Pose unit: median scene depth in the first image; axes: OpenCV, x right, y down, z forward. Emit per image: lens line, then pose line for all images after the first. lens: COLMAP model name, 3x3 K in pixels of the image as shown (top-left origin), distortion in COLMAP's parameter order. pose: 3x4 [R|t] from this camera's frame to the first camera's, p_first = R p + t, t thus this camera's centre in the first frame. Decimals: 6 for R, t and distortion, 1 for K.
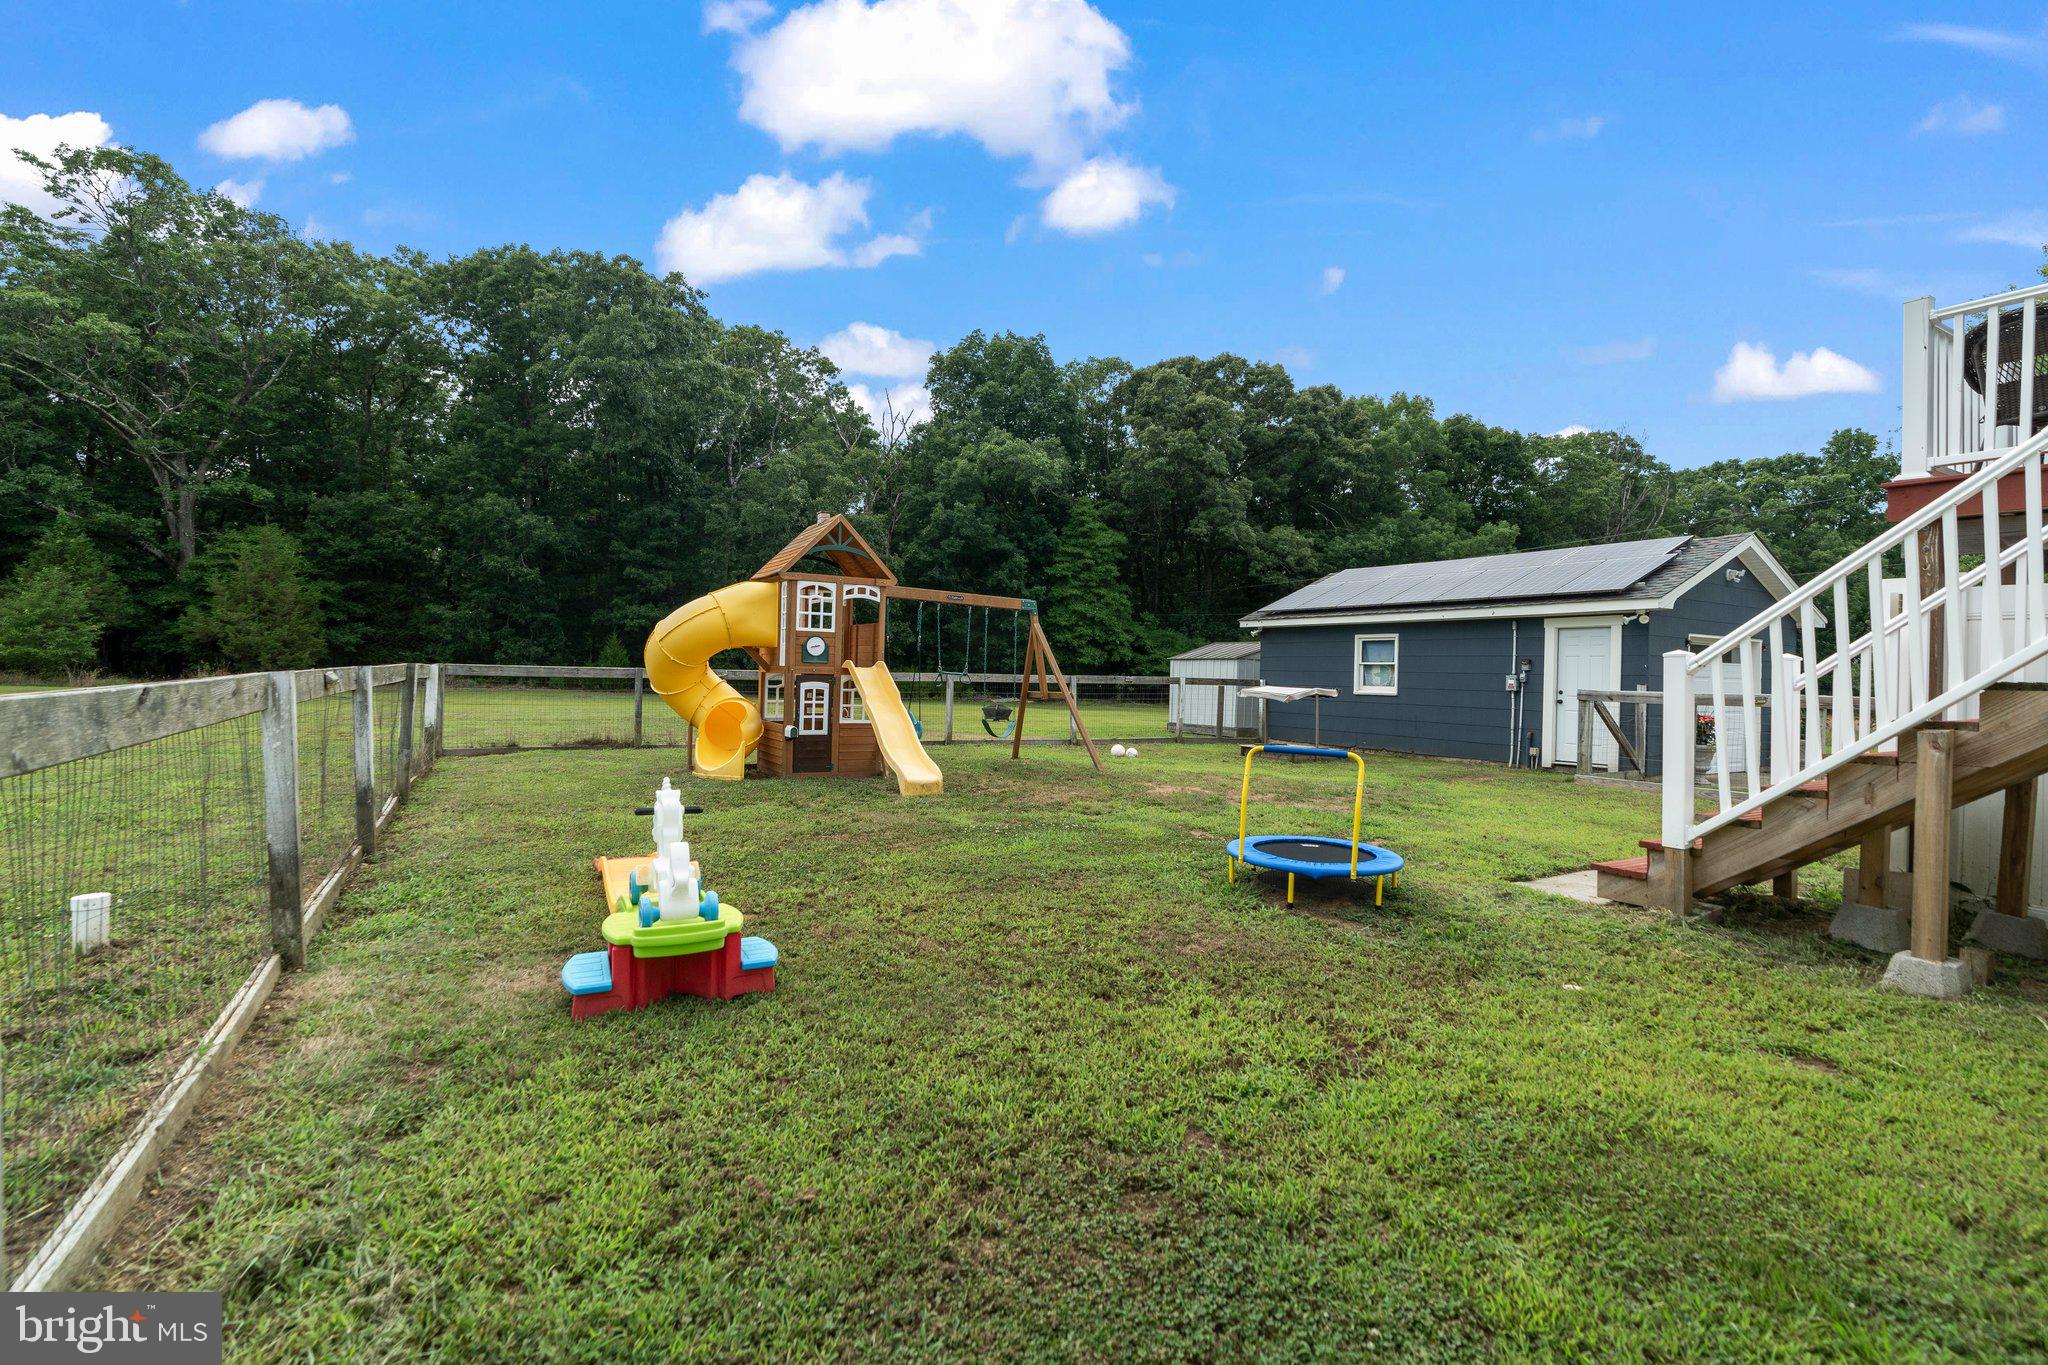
lens RADIAL K [[932.6, 0, 1018.9], [0, 932.6, 674.9], [0, 0, 1]] dist [-0.002780, 0.000703]
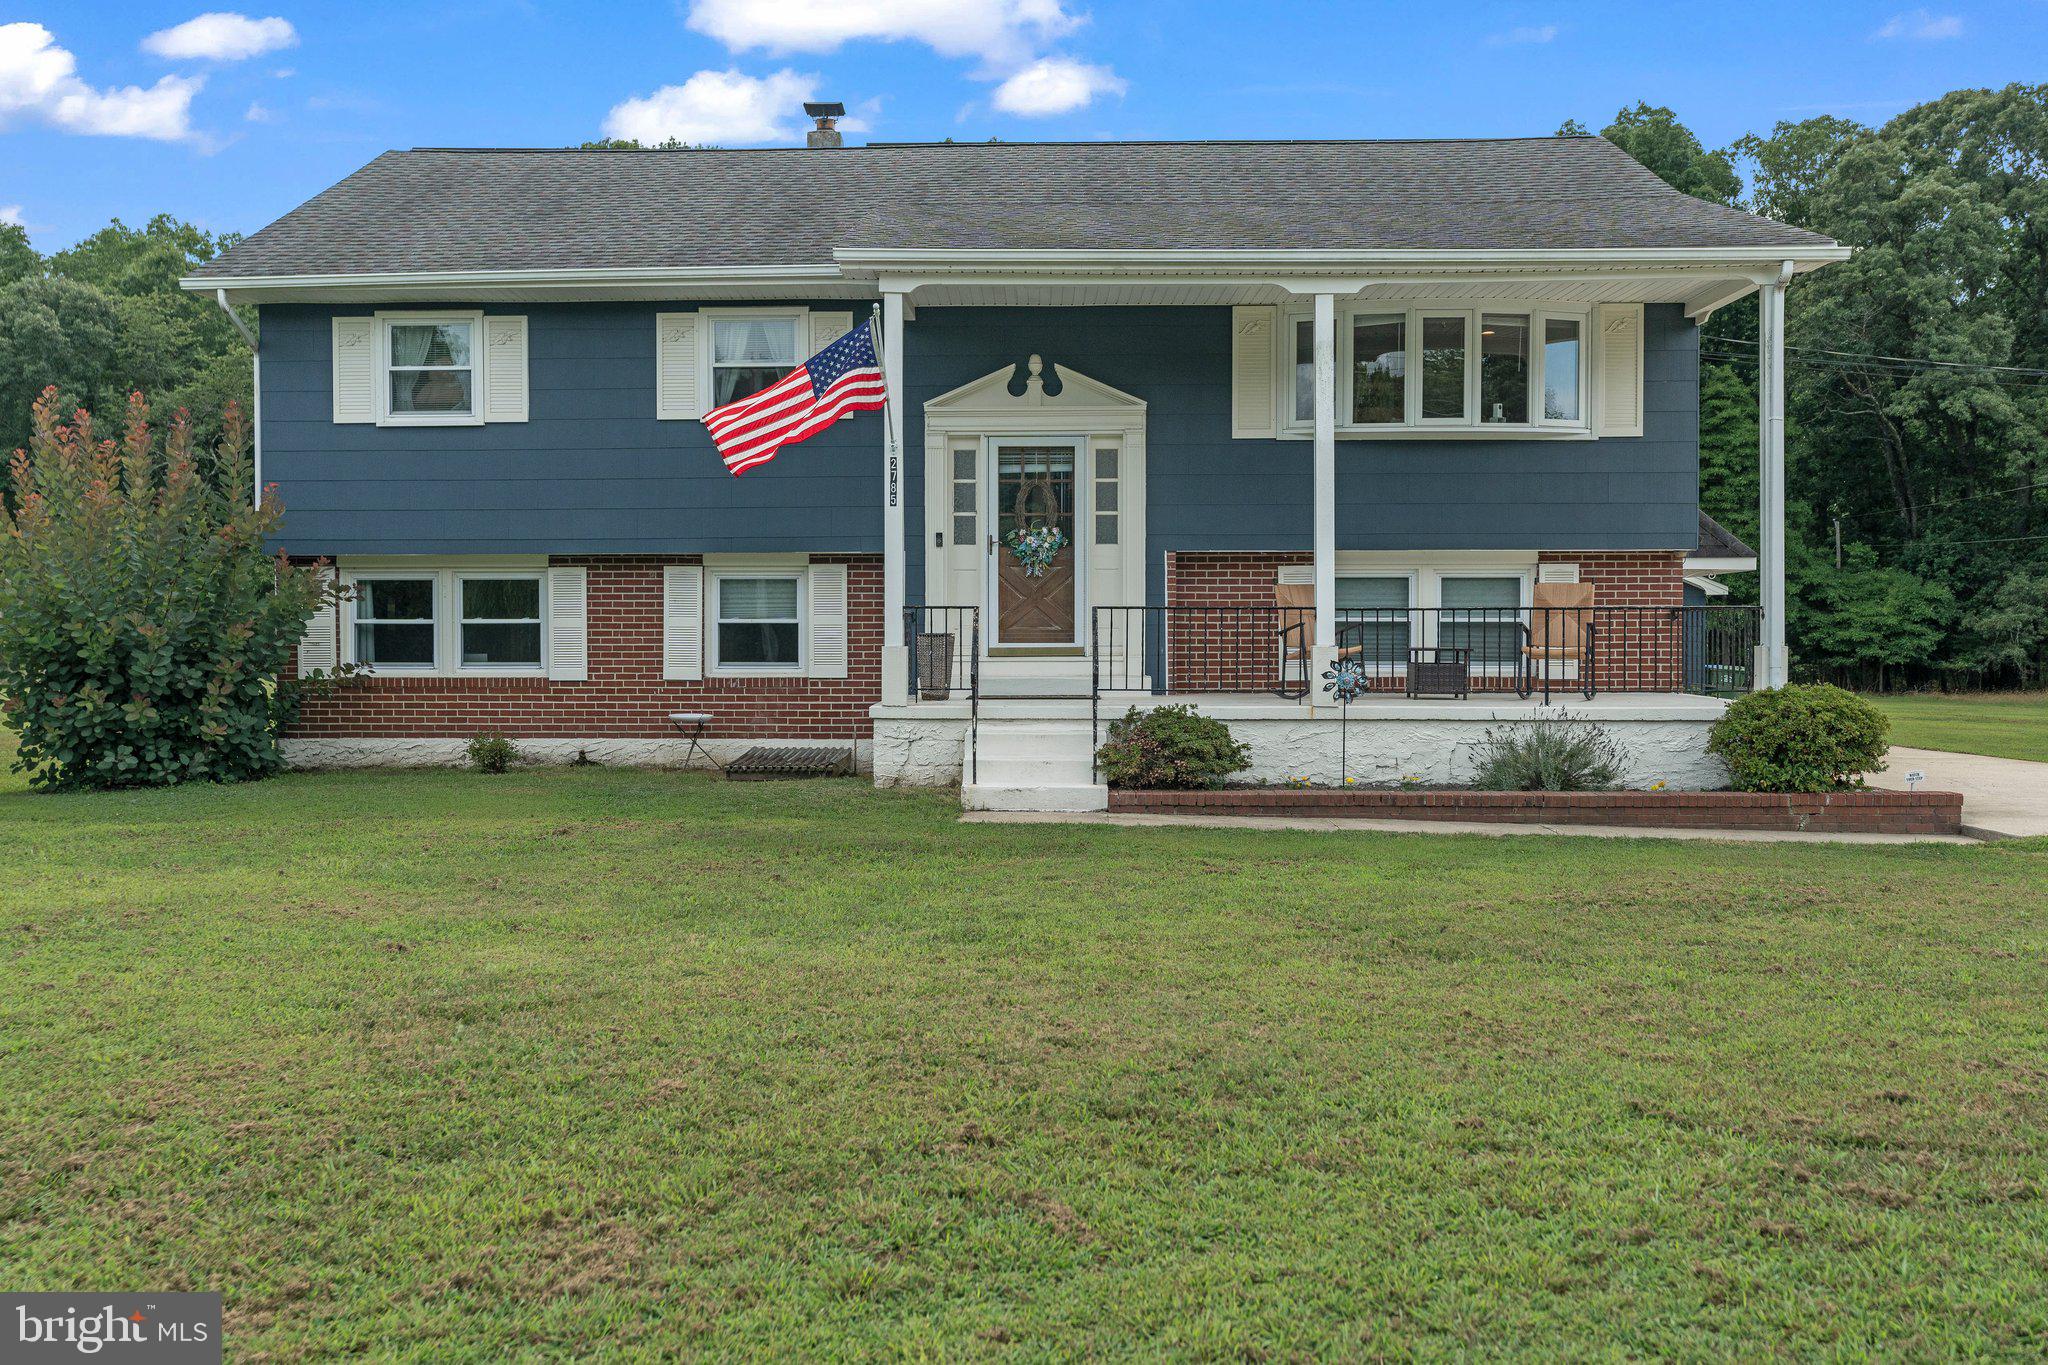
lens RADIAL K [[1957.6, 0, 1027.0], [0, 1957.6, 670.4], [0, 0, 1]] dist [0.018237, 0.000000]
pose [[0.854078, -0.012624, -0.519991, 0.374869], [0.015574, 0.999878, 0.001305, 0.006561], [0.519911, -0.009213, 0.854171, -0.412733]]
